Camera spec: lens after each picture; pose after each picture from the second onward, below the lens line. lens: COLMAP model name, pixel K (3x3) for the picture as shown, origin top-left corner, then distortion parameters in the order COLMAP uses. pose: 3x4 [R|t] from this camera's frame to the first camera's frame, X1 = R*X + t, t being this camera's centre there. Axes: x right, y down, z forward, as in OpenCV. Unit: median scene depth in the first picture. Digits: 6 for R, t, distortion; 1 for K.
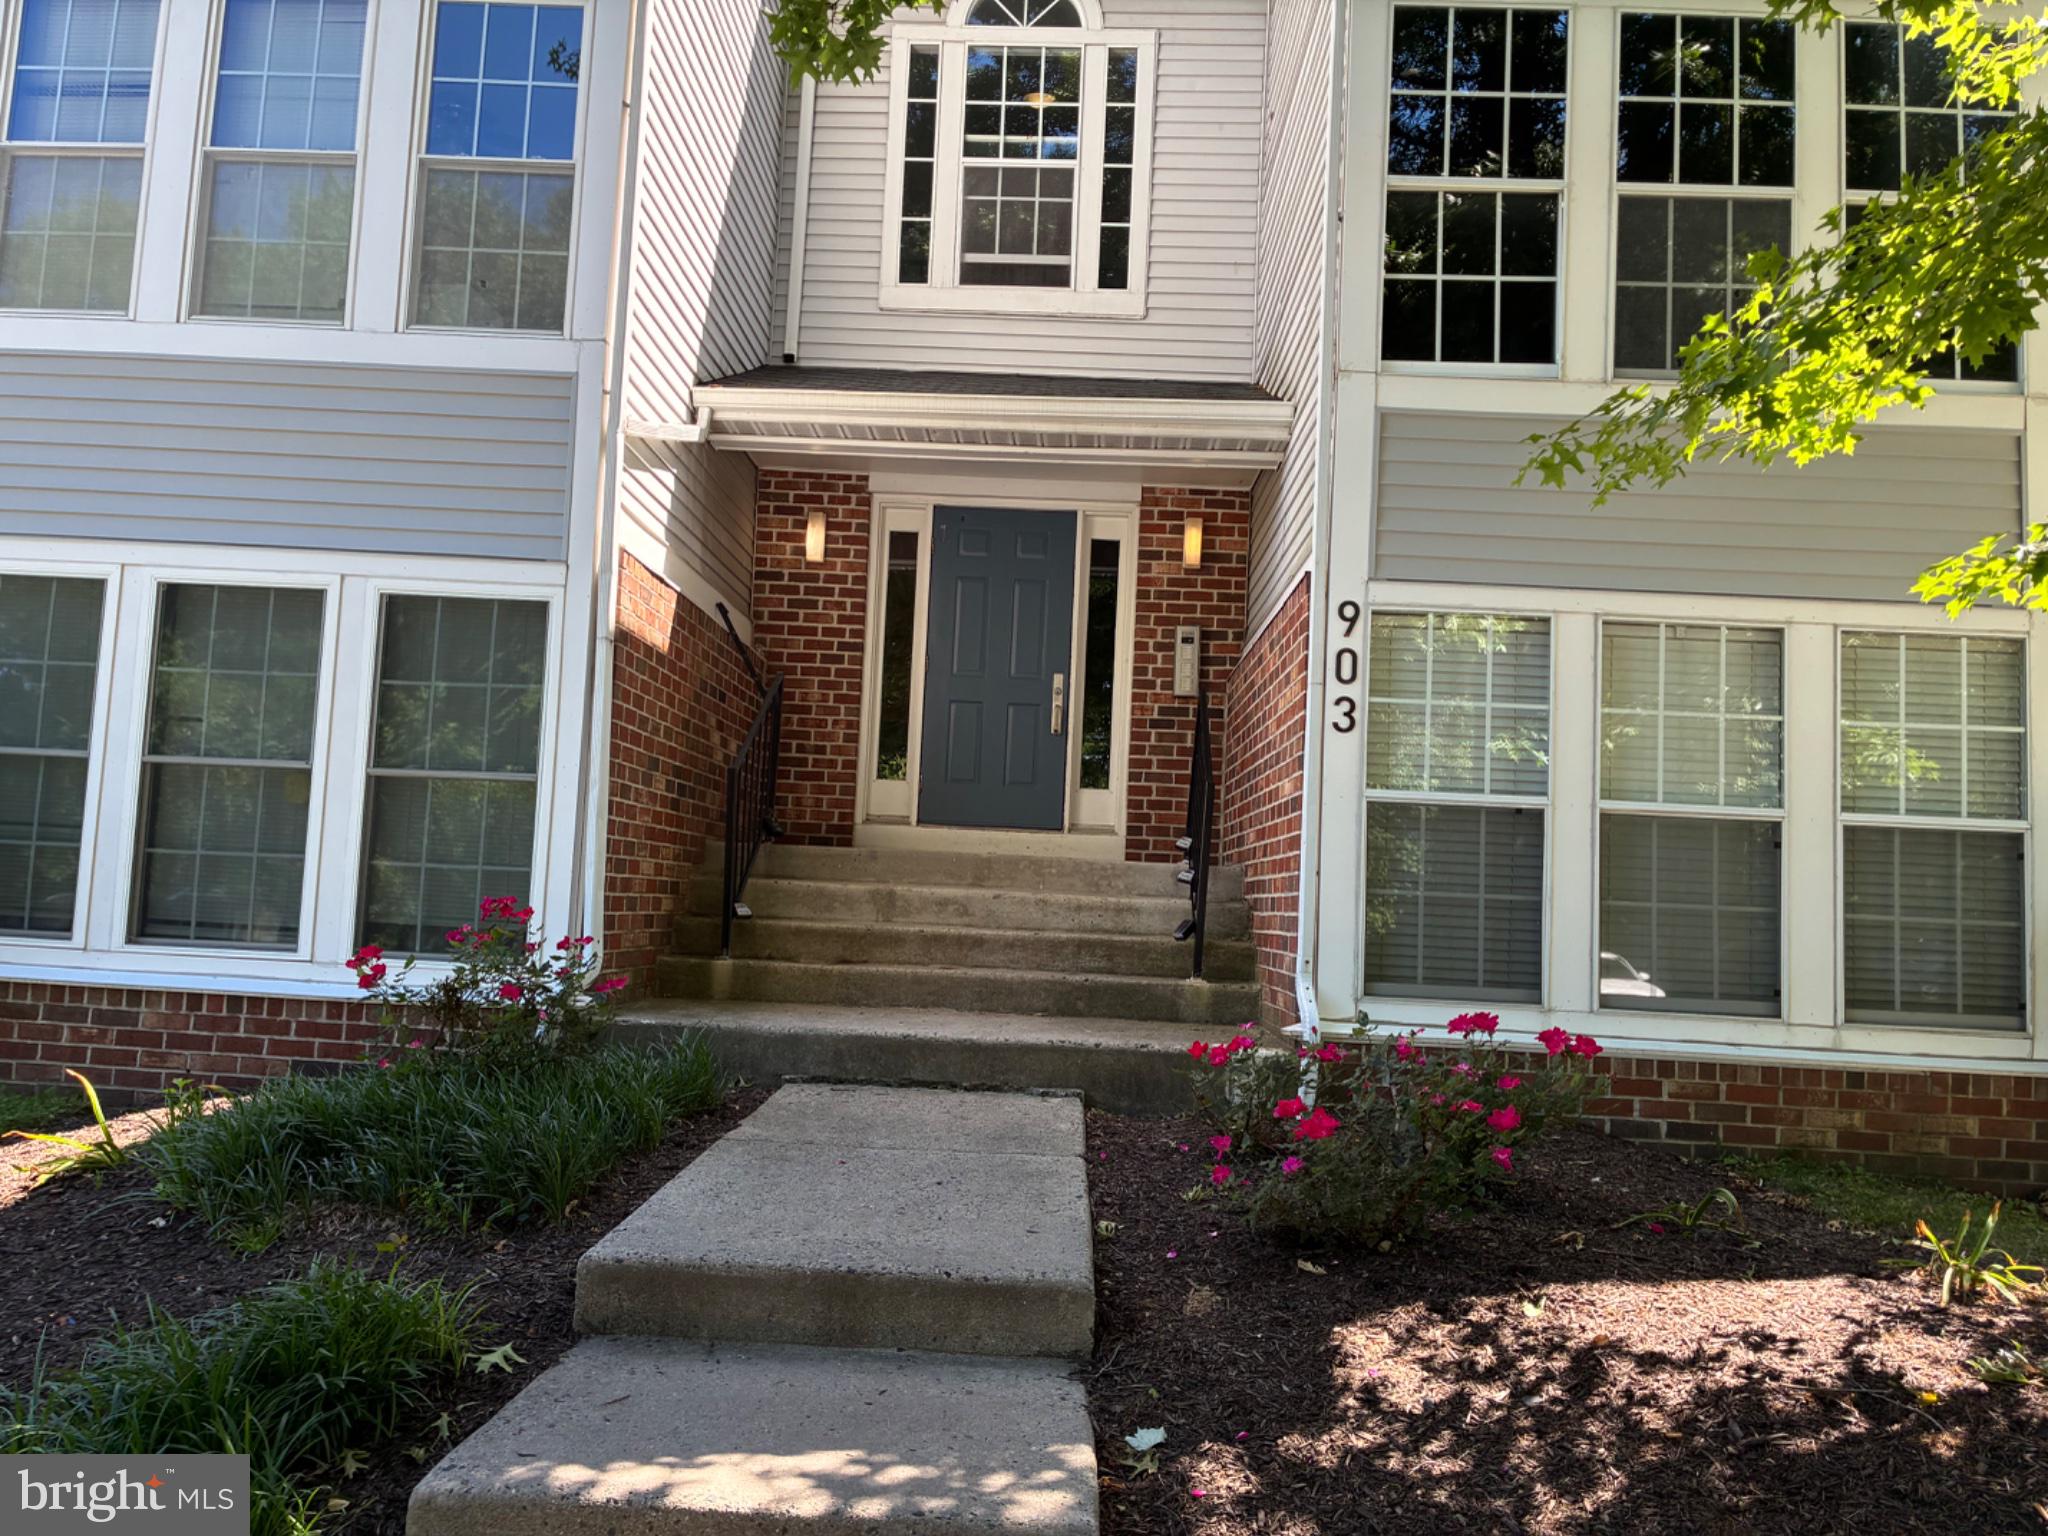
lens RADIAL K [[1547.4, 0, 1024.0], [0, 1547.4, 768.0], [0, 0, 1]] dist [0.012772, -0.007169]
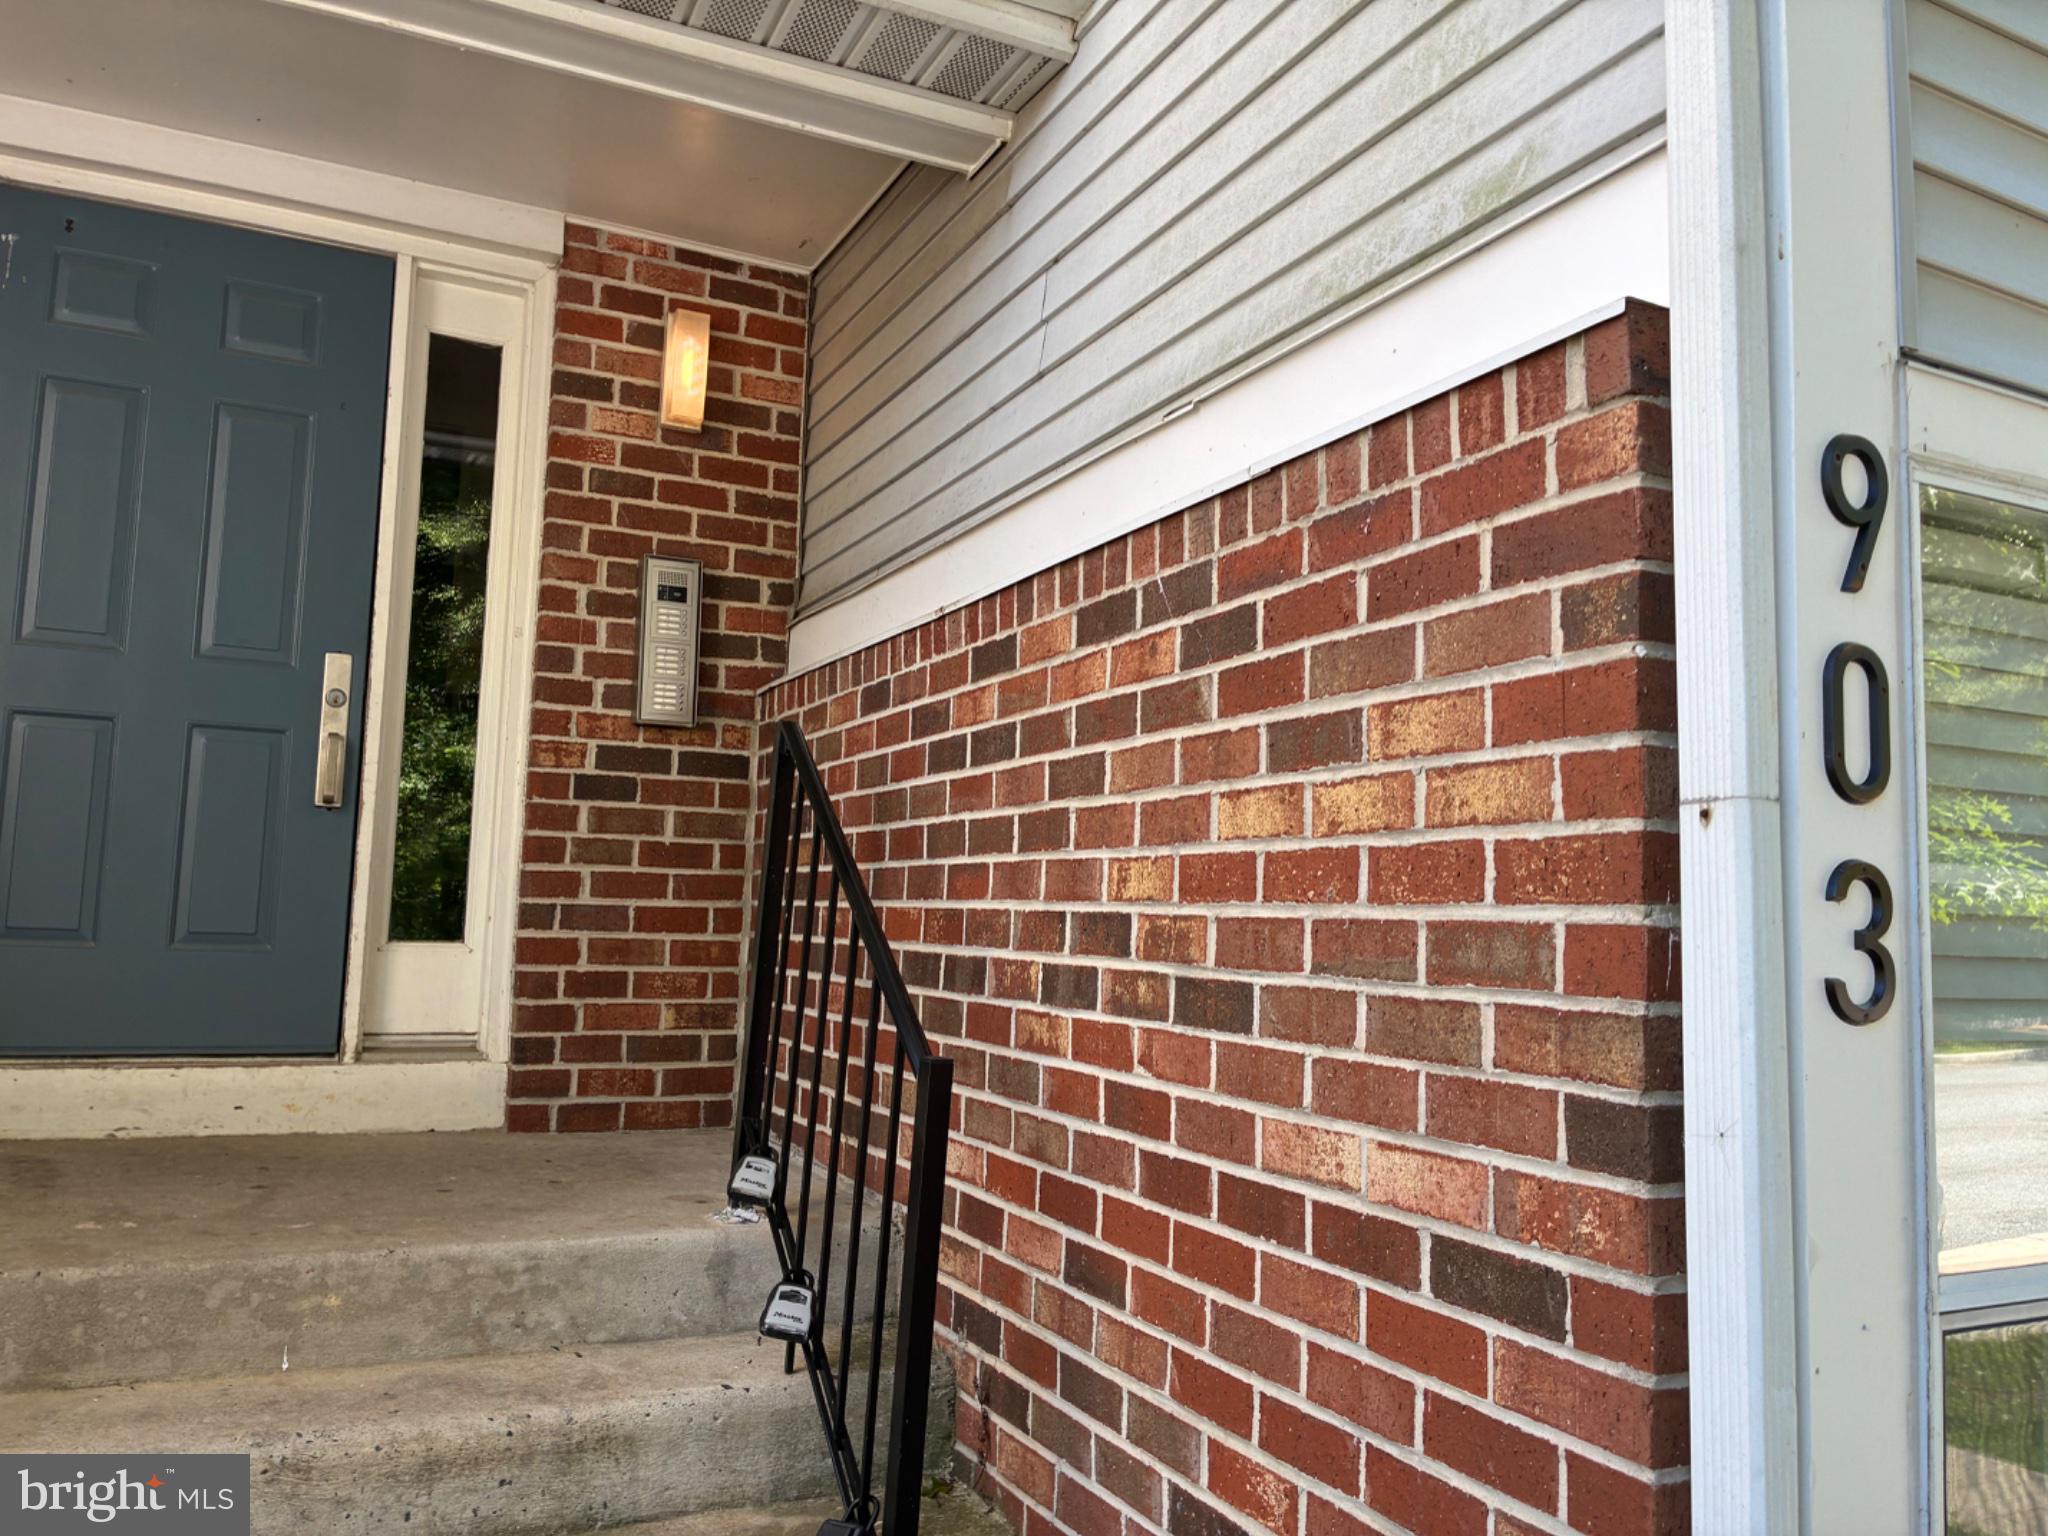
lens RADIAL K [[1547.4, 0, 1024.0], [0, 1547.4, 768.0], [0, 0, 1]] dist [0.012772, -0.007169]
pose [[0.889673, 0.026342, 0.455839, -0.001384], [-0.029880, 0.999553, 0.000555, -0.037616], [-0.455620, -0.014114, 0.890062, 0.574980]]
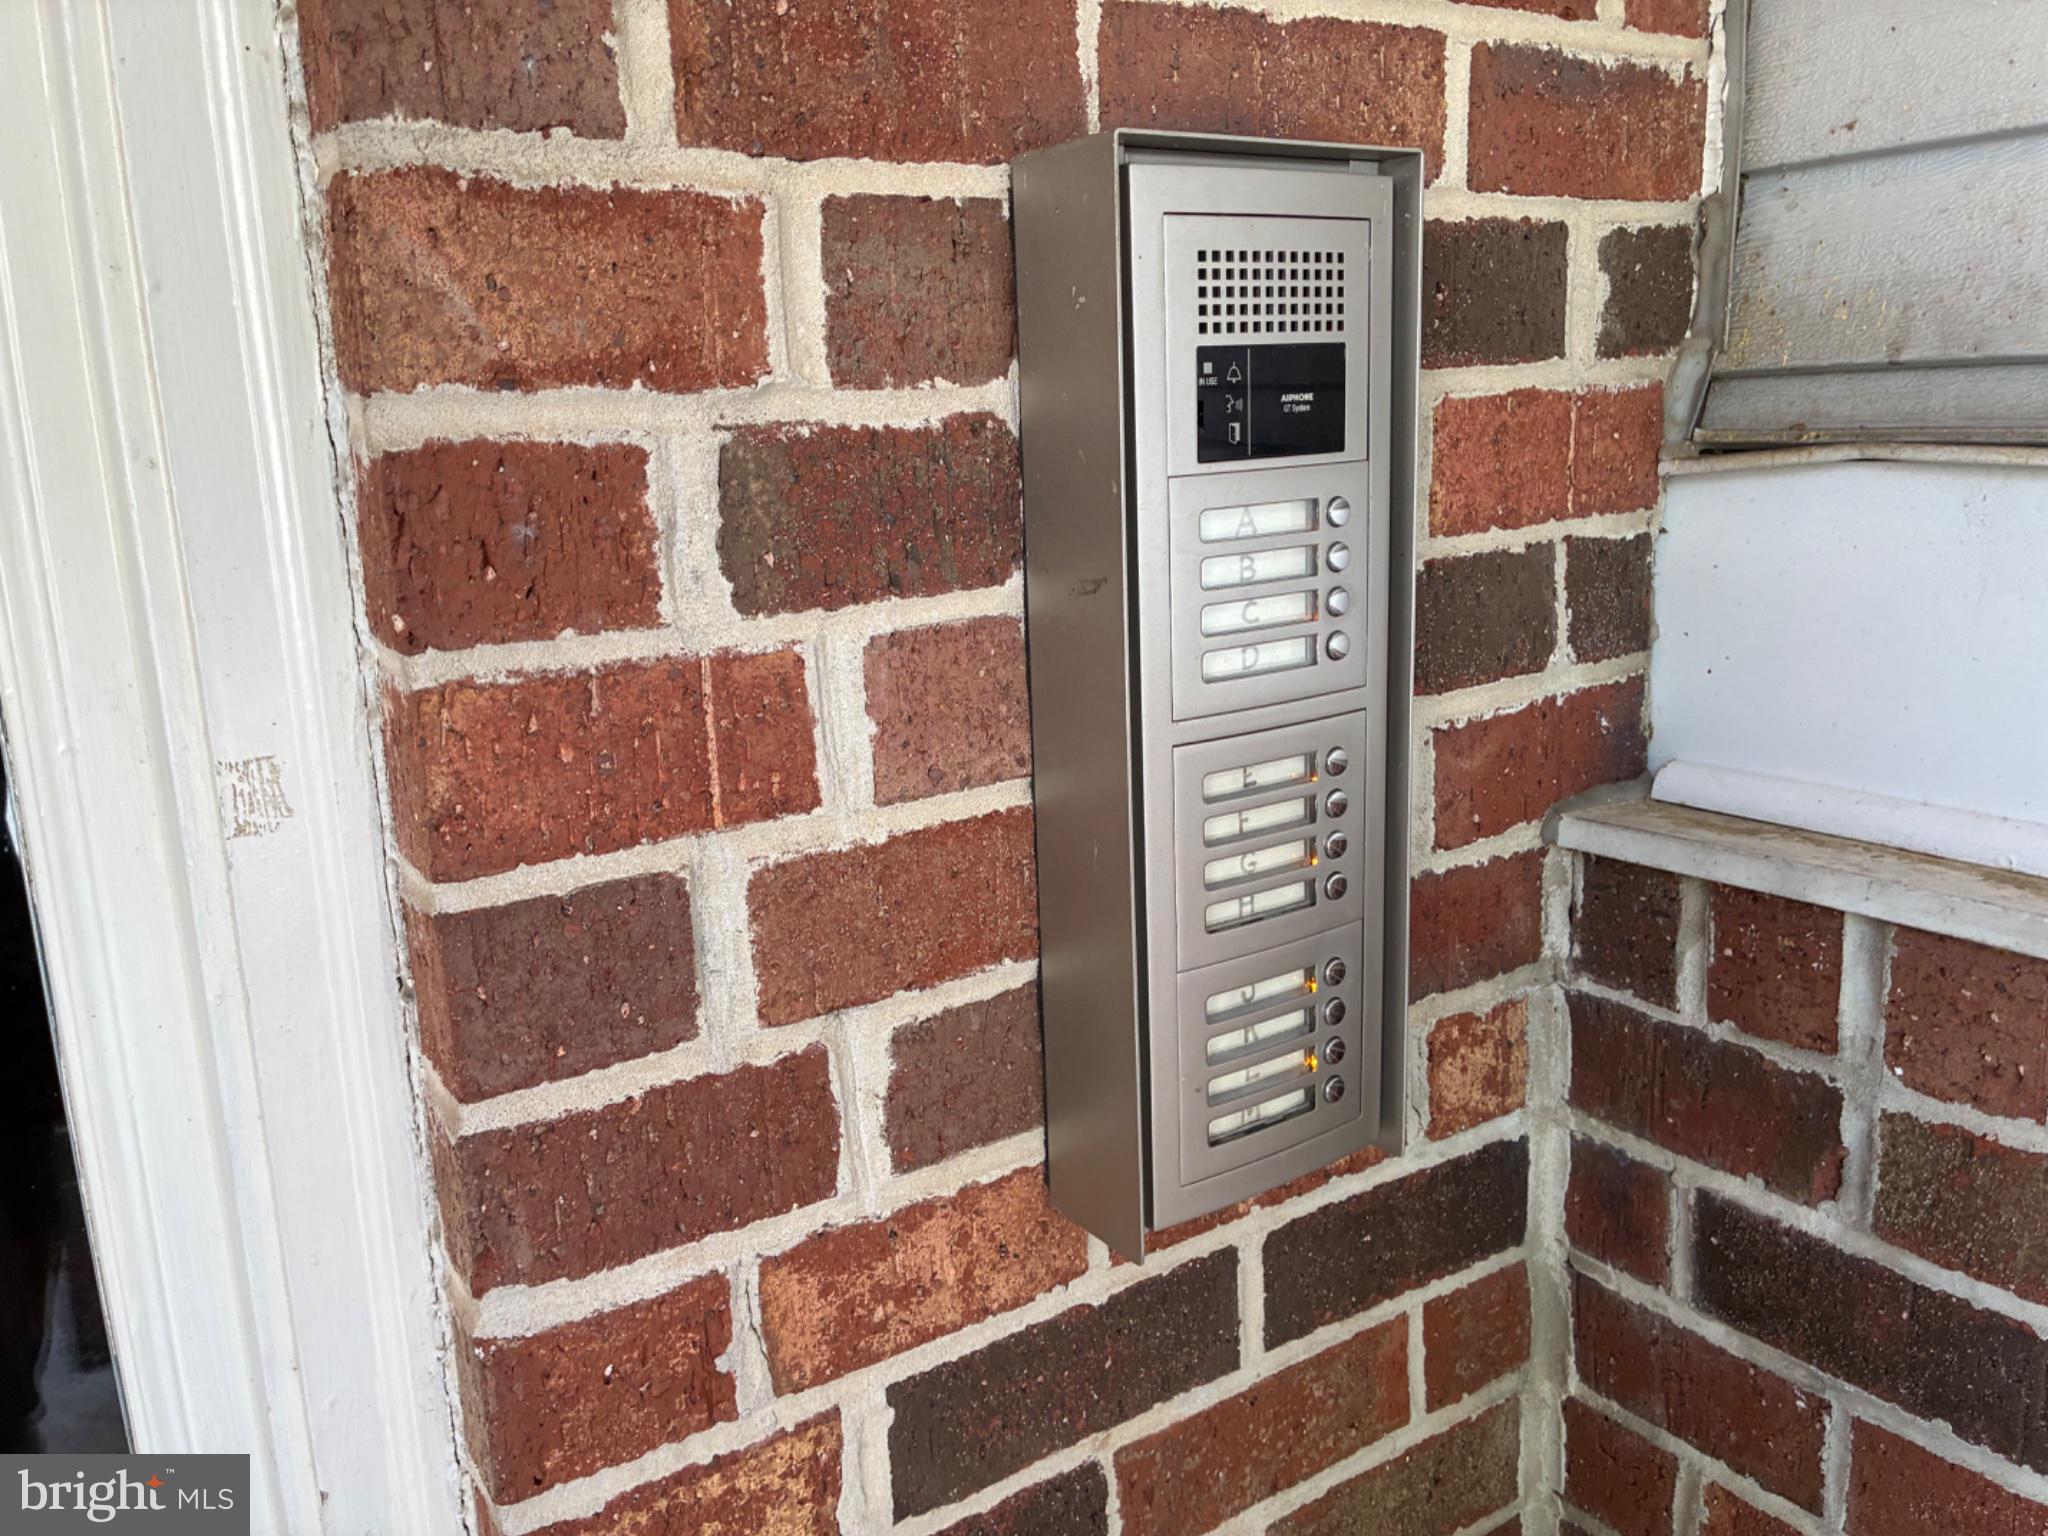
lens RADIAL K [[1587.9, 0, 1024.0], [0, 1587.9, 768.0], [0, 0, 1]] dist [0.025952, -0.002074]
pose [[0.825341, -0.195130, 0.529846, 0.059715], [0.026669, 0.950812, 0.308619, -0.088524], [-0.564004, -0.240586, 0.789948, 0.949646]]
